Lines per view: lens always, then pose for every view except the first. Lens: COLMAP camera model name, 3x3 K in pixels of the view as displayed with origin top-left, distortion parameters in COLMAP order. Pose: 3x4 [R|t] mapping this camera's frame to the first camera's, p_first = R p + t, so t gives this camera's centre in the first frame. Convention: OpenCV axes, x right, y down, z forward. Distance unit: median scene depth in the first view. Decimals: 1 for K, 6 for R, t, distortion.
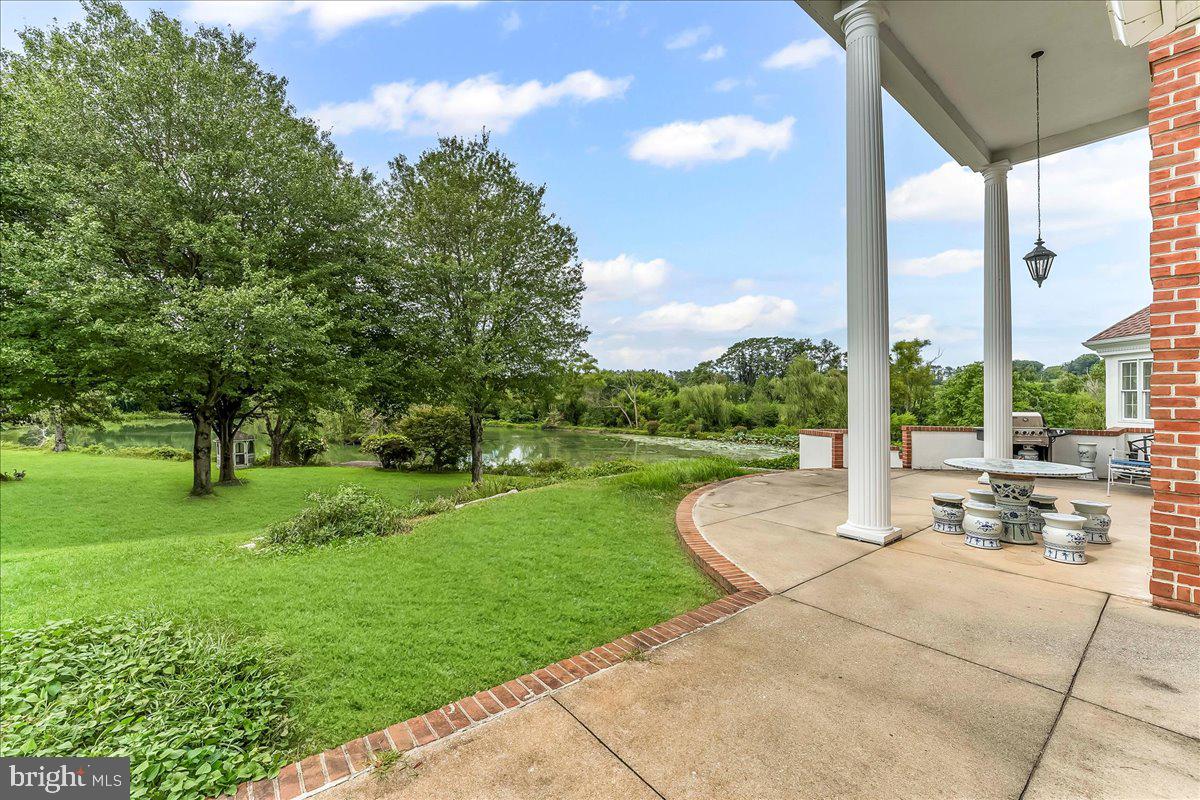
lens RADIAL K [[496.0, 0, 602.4], [0, 496.0, 404.6], [0, 0, 1]] dist [-0.001367, -0.000079]
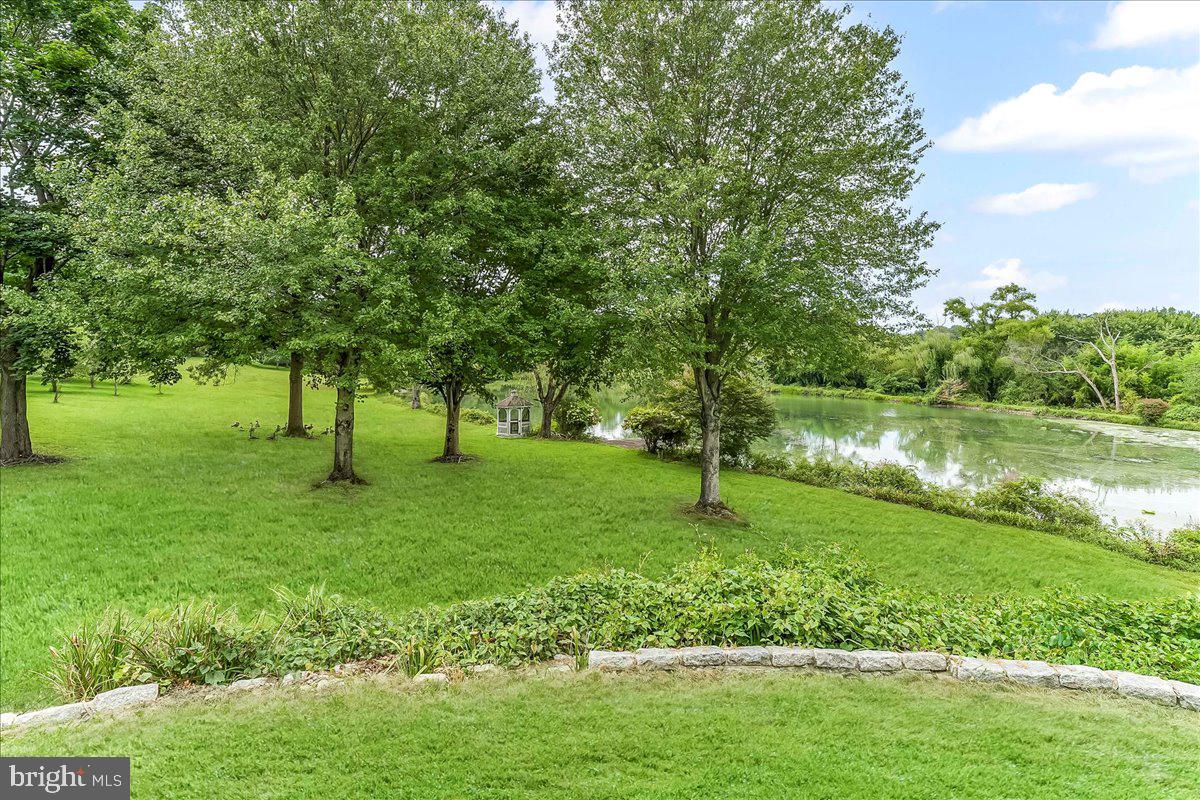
lens RADIAL K [[604.1, 0, 602.1], [0, 604.1, 370.6], [0, 0, 1]] dist [-0.003215, -0.000782]
pose [[0.790811, 0.008586, -0.612000, 0.025049], [-0.004397, 0.999955, 0.008347, -0.001189], [0.612044, -0.003910, 0.790814, 0.095063]]
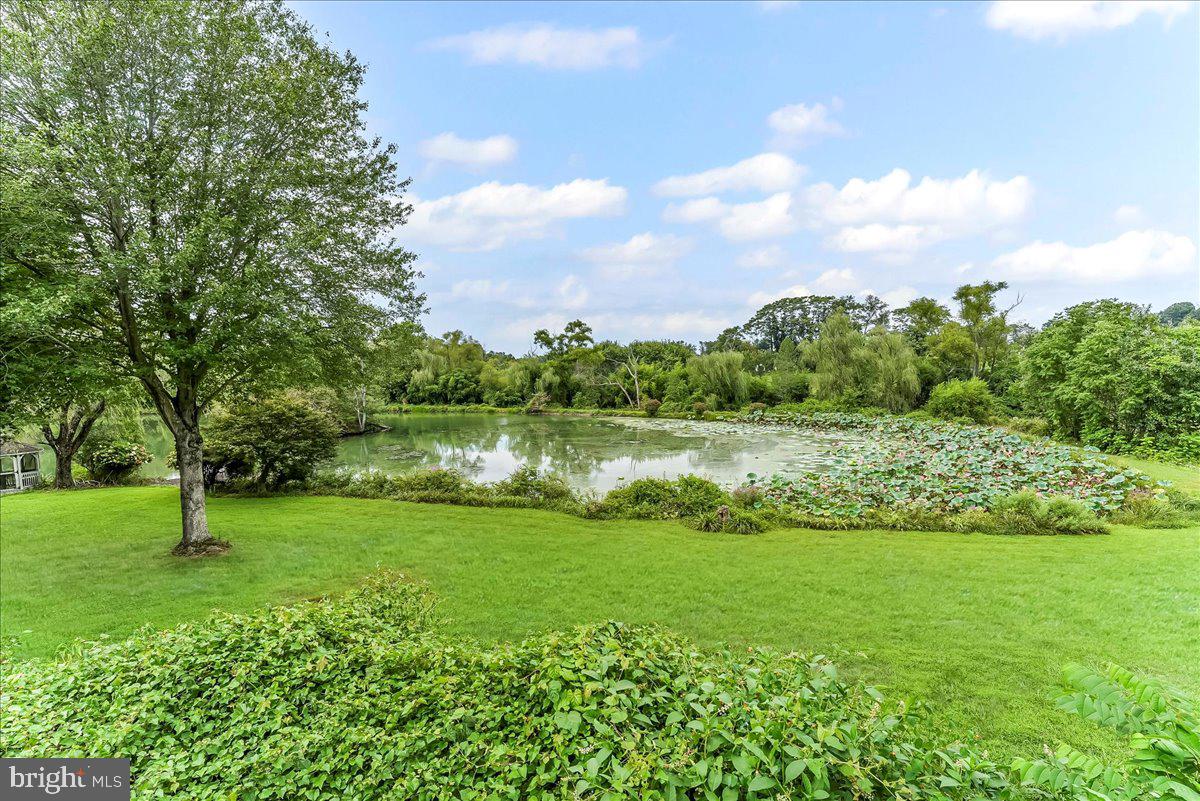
lens RADIAL K [[514.6, 0, 611.7], [0, 514.6, 422.1], [0, 0, 1]] dist [0.000739, -0.000271]
pose [[0.998221, -0.033380, -0.049408, 0.066662], [0.037185, 0.996243, 0.078218, 0.000542], [0.046611, -0.079916, 0.995711, 0.128315]]
